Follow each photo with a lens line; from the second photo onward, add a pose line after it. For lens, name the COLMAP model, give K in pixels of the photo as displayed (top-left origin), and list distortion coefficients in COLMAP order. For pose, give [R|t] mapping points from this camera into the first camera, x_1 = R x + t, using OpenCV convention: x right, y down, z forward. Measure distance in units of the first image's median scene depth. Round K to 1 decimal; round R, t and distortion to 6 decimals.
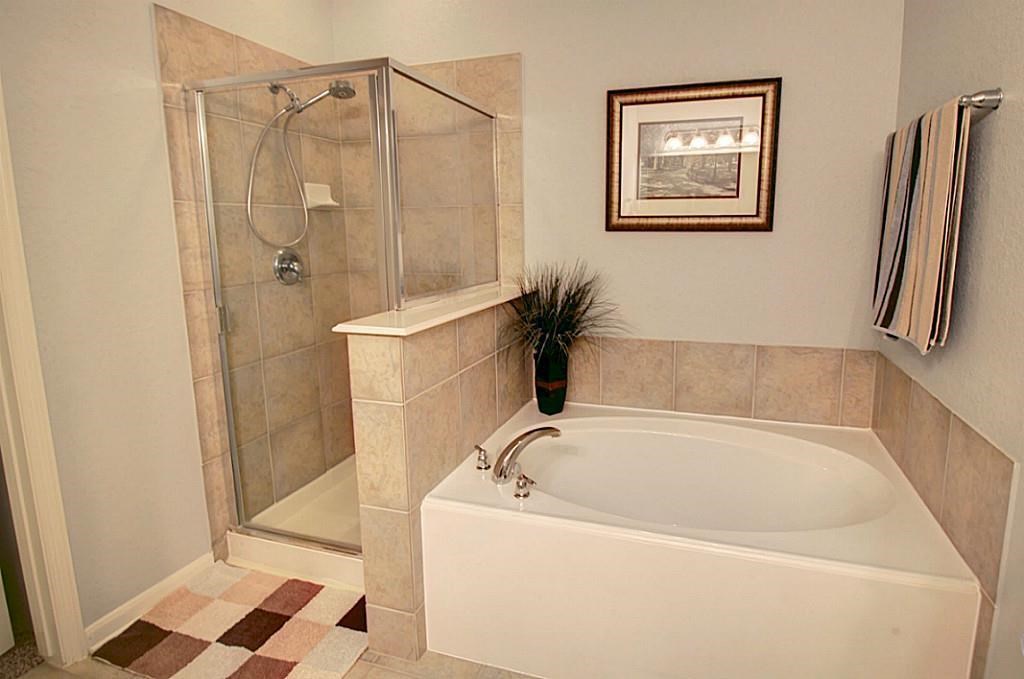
lens RADIAL K [[561.2, 0, 517.2], [0, 561.2, 307.0], [0, 0, 1]] dist [0.001909, -0.001975]
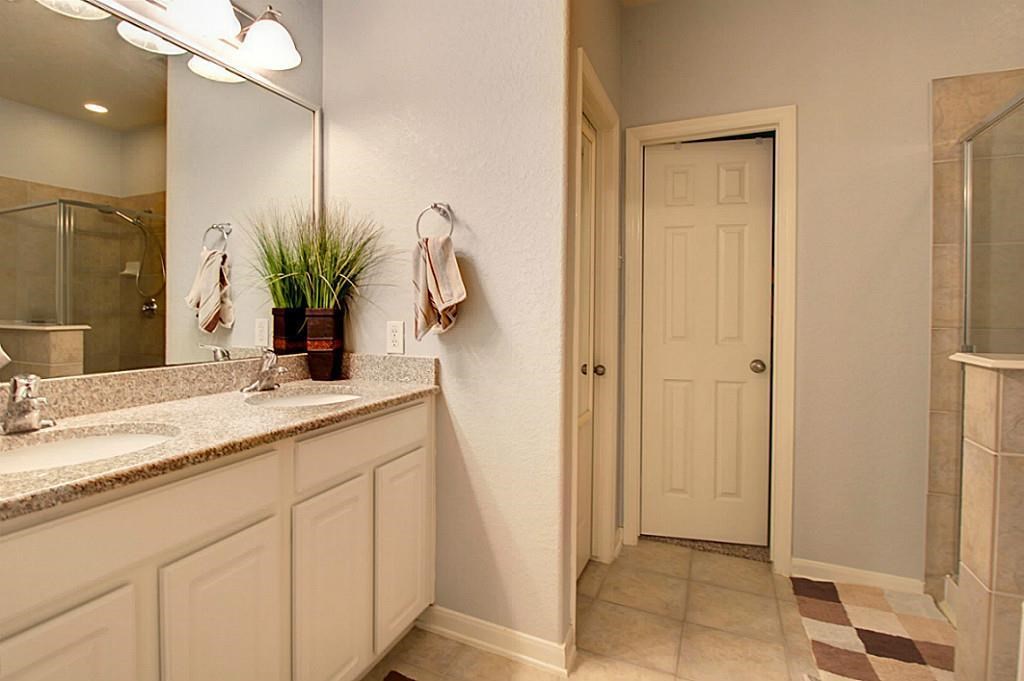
lens RADIAL K [[561.2, 0, 517.2], [0, 561.2, 308.0], [0, 0, 1]] dist [0.001909, -0.001975]
pose [[-0.025307, 0.010128, -0.999628, 0.539599], [-0.156286, 0.987613, 0.013962, 0.049605], [0.987388, 0.156582, -0.023410, 0.237107]]
